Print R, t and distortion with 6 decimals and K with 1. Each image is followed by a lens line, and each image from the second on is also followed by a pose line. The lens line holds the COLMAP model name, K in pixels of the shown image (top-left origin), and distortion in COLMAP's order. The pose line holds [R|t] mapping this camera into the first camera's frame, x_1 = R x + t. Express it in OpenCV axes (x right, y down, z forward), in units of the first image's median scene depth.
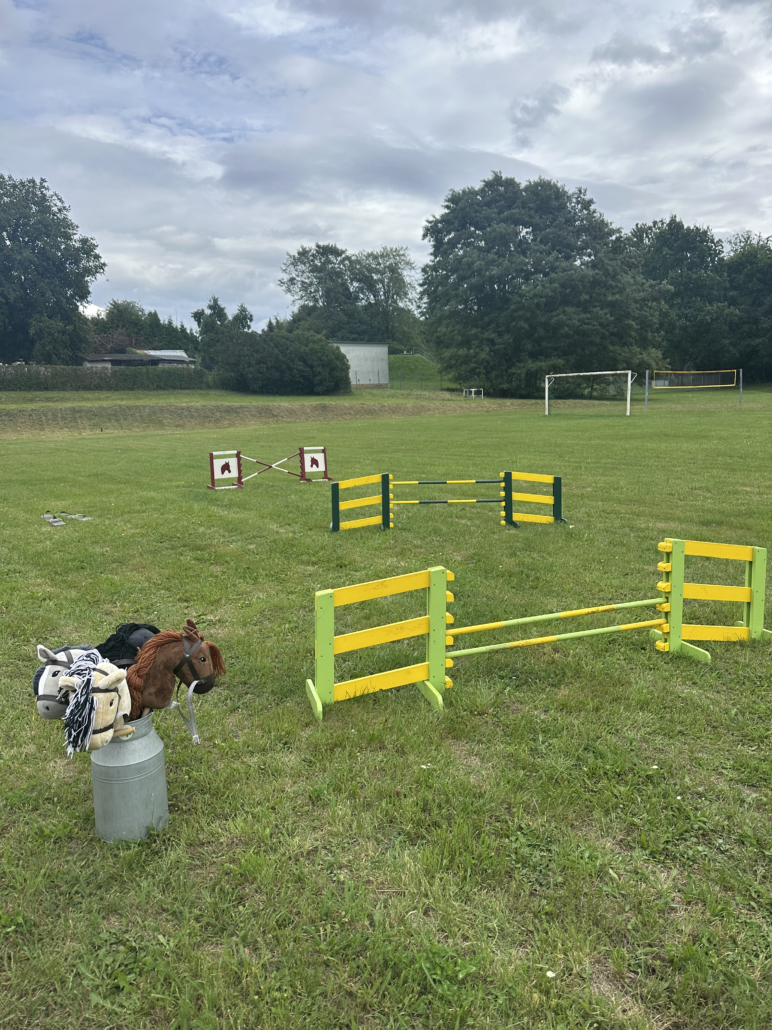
lens RADIAL K [[690.1, 0, 406.0], [0, 690.1, 502.7], [0, 0, 1]] dist [0.020636, -0.002816]
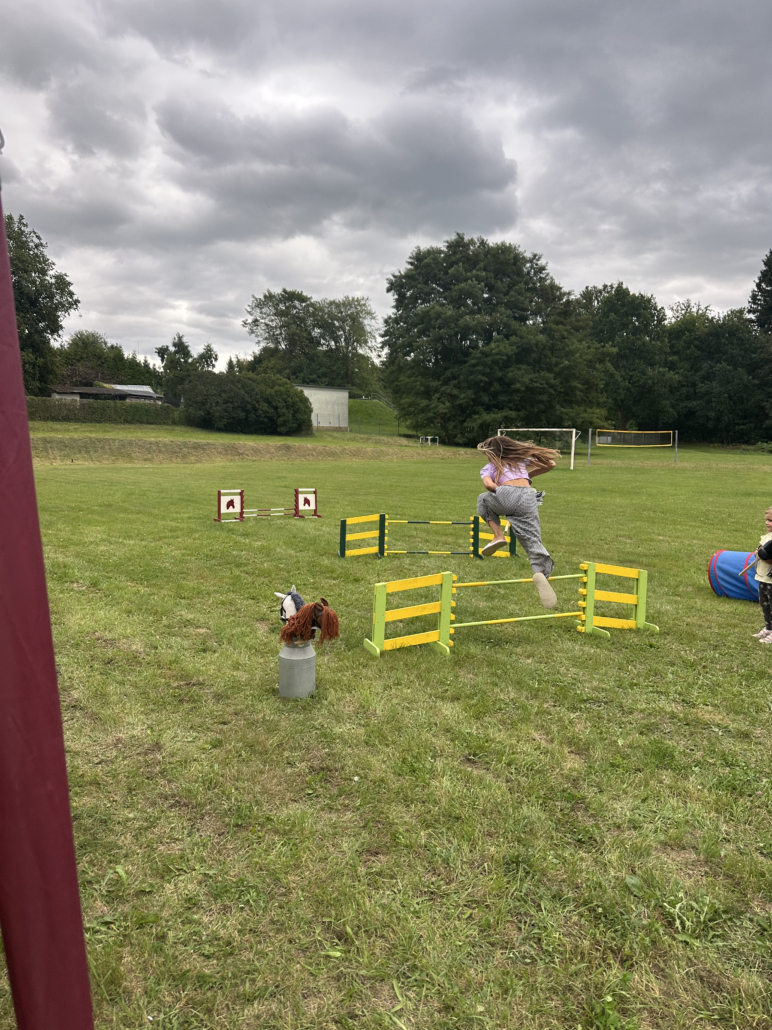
lens RADIAL K [[718.2, 0, 386.0], [0, 718.2, 515.0], [0, 0, 1]] dist [0.037528, -0.058846]
pose [[0.997736, 0.039434, 0.054485, -0.023973], [-0.037112, 0.998386, -0.042992, 0.004293], [-0.056093, 0.040873, 0.997589, -0.085830]]
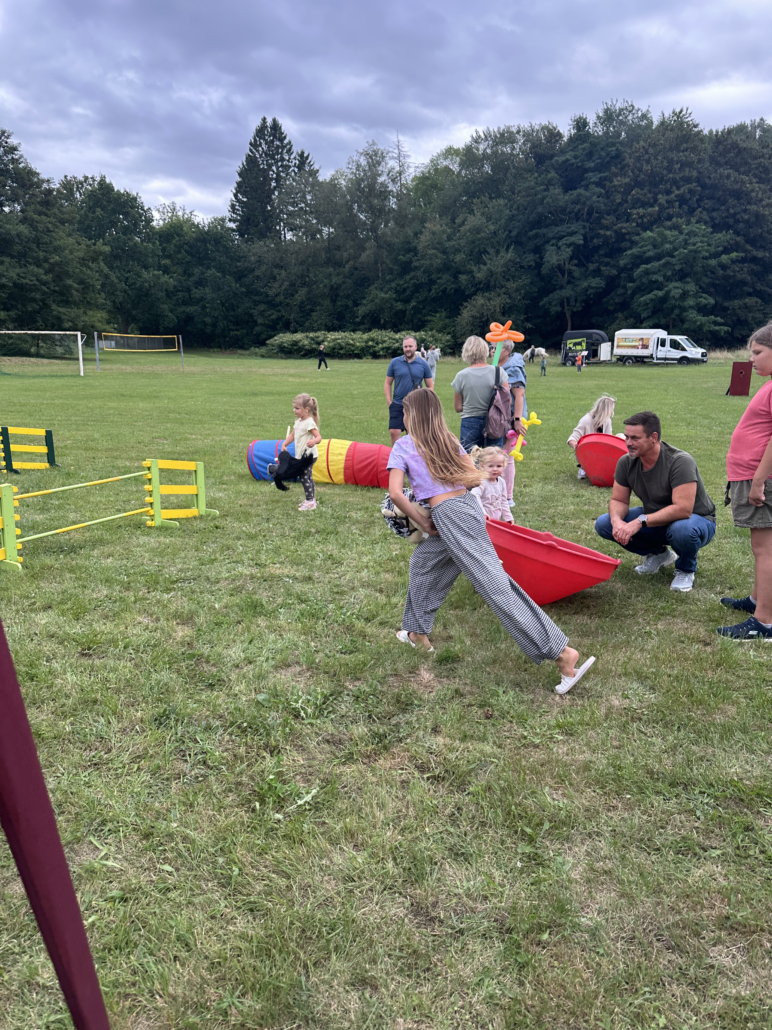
lens RADIAL K [[718.2, 0, 386.0], [0, 718.2, 515.0], [0, 0, 1]] dist [0.037528, -0.058846]
pose [[0.755208, -0.111223, 0.645980, -0.043690], [0.066838, 0.993429, 0.092905, 0.008271], [-0.652069, -0.026986, 0.757679, -0.093060]]
